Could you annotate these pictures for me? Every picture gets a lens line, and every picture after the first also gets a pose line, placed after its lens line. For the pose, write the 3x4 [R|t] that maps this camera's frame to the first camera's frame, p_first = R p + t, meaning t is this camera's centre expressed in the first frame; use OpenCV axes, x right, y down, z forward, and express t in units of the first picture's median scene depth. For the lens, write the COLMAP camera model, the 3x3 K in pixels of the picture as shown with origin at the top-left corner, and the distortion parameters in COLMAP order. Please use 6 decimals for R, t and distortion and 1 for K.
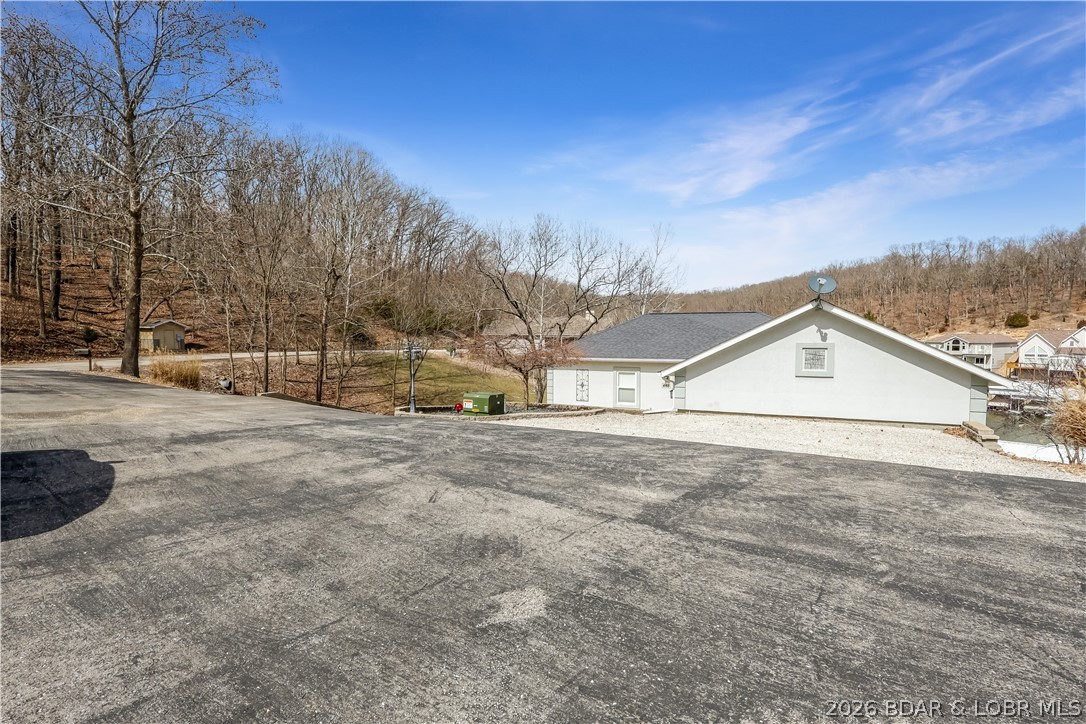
lens RADIAL K [[494.0, 0, 541.4], [0, 494.0, 356.5], [0, 0, 1]] dist [-0.002946, 0.000178]
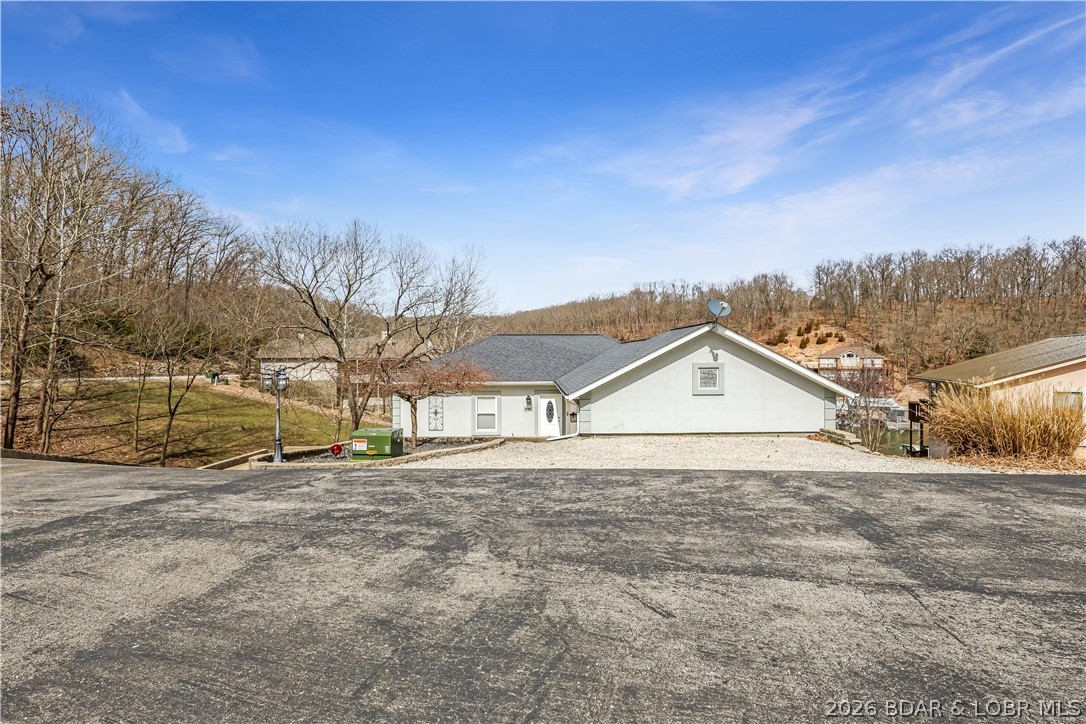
lens RADIAL K [[500.7, 0, 536.6], [0, 500.7, 358.2], [0, 0, 1]] dist [-0.019408, 0.006837]
pose [[0.906350, -0.001216, 0.422527, -0.230714], [0.019347, 0.999067, -0.038624, -0.003007], [-0.422085, 0.043181, 0.905527, 0.177616]]
